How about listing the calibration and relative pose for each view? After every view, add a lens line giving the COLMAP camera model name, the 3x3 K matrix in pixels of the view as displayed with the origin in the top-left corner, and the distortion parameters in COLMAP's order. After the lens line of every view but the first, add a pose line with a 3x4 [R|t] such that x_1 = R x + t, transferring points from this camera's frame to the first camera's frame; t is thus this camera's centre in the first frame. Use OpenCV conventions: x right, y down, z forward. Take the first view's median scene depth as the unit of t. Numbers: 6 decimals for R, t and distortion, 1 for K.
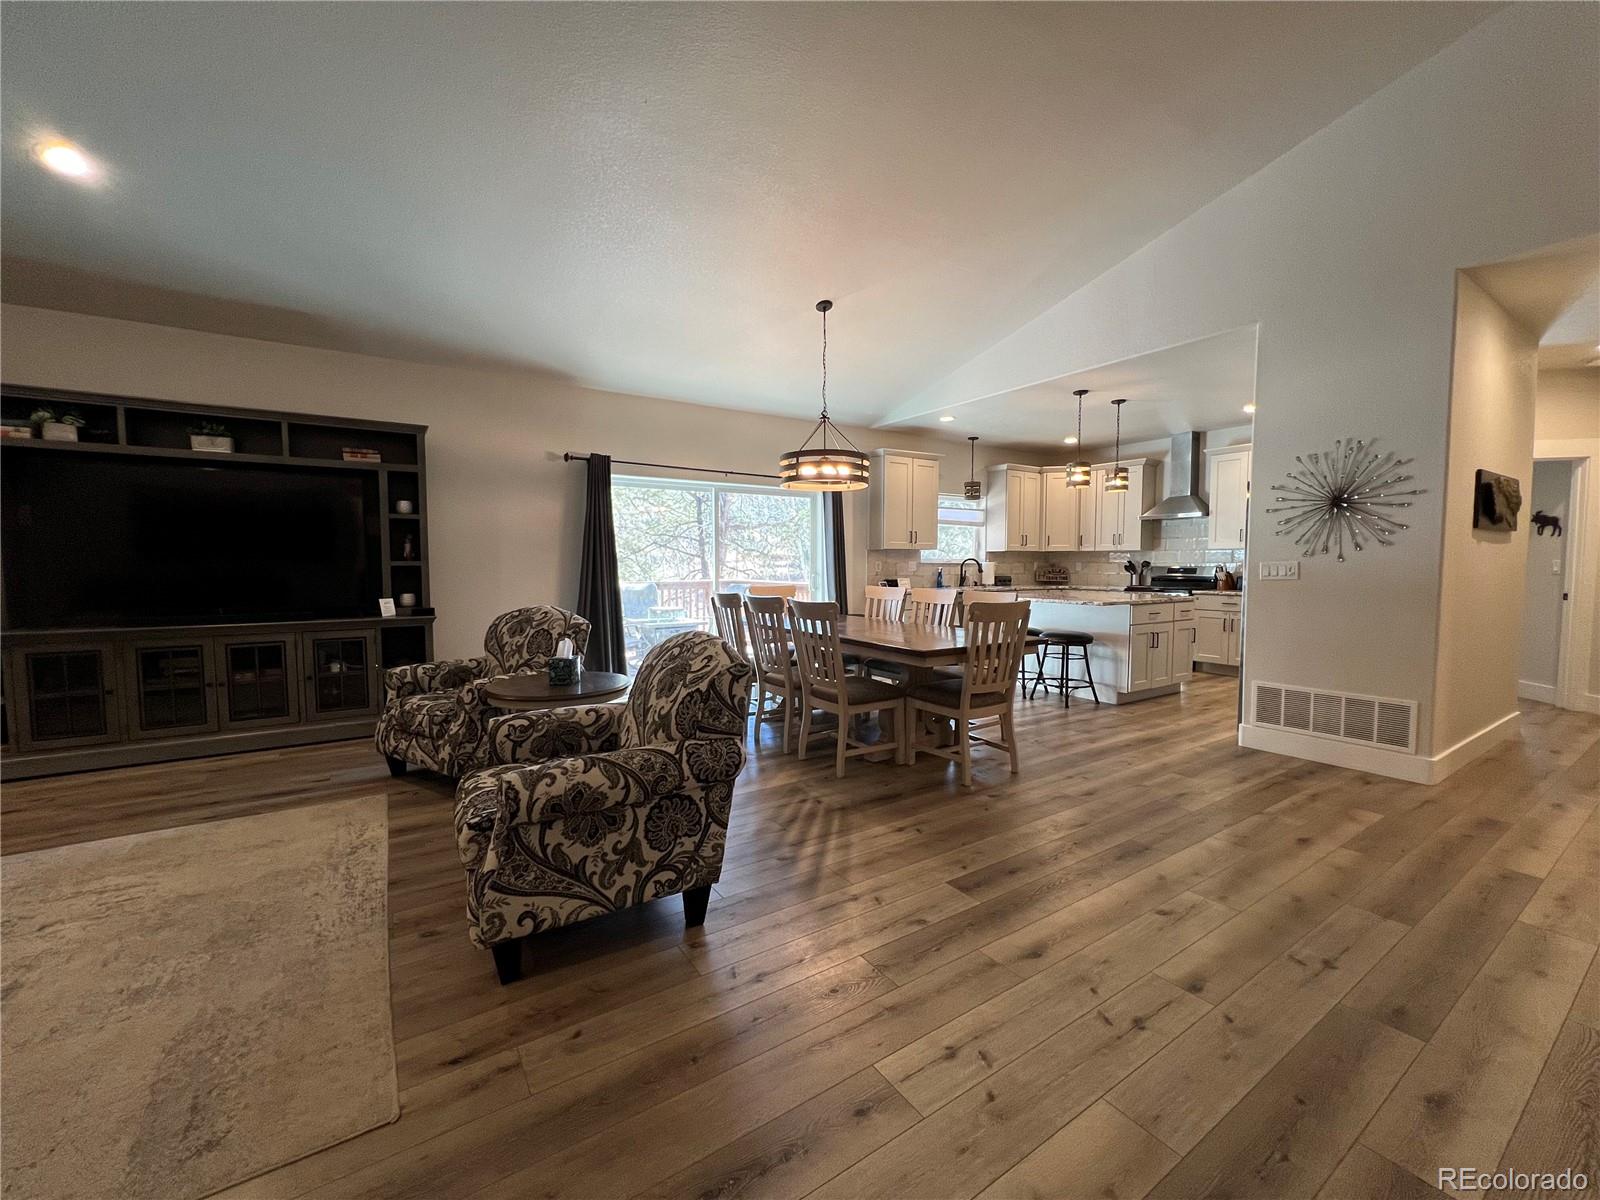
lens RADIAL K [[641.5, 0, 803.7], [0, 641.5, 600.7], [0, 0, 1]] dist [-0.001507, 0.000395]
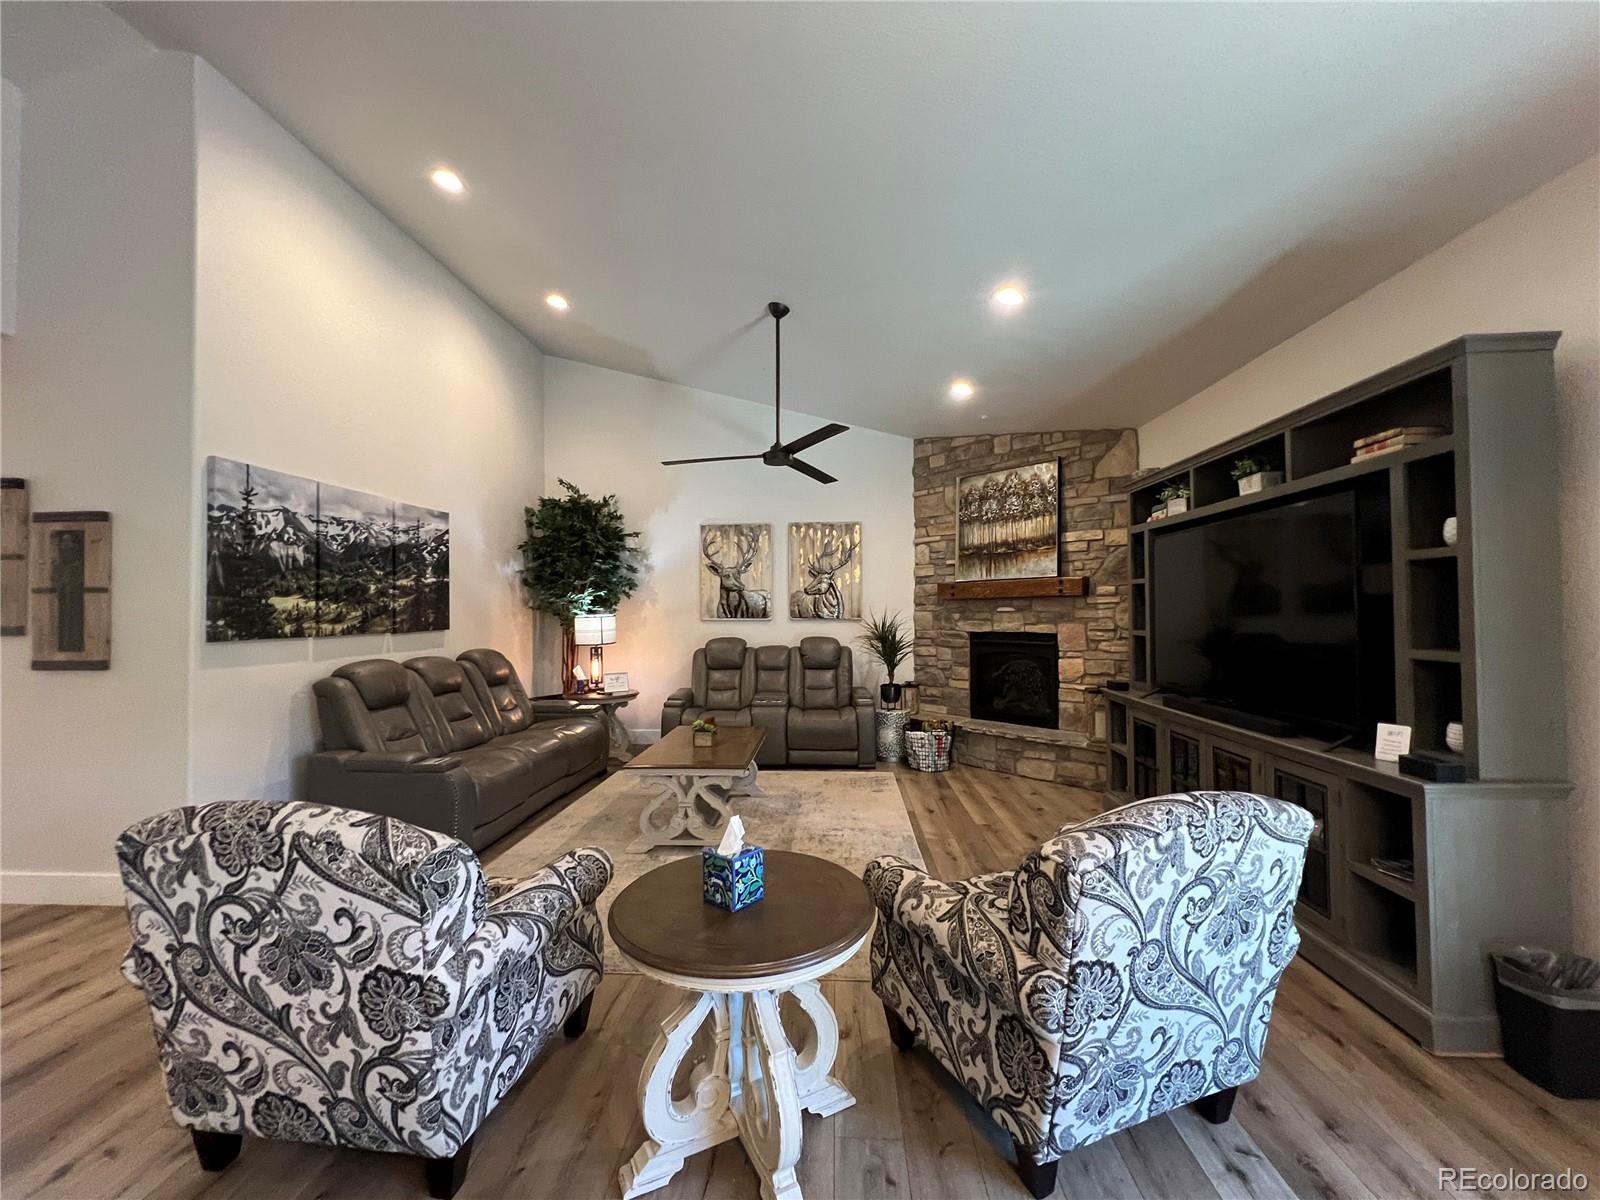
lens RADIAL K [[641.5, 0, 799.0], [0, 641.5, 601.6], [0, 0, 1]] dist [-0.001507, 0.000395]
pose [[-0.594672, -0.008098, -0.803927, 0.012164], [-0.041011, 0.998953, 0.020274, -0.074744], [0.802922, 0.045026, -0.594382, 0.780263]]
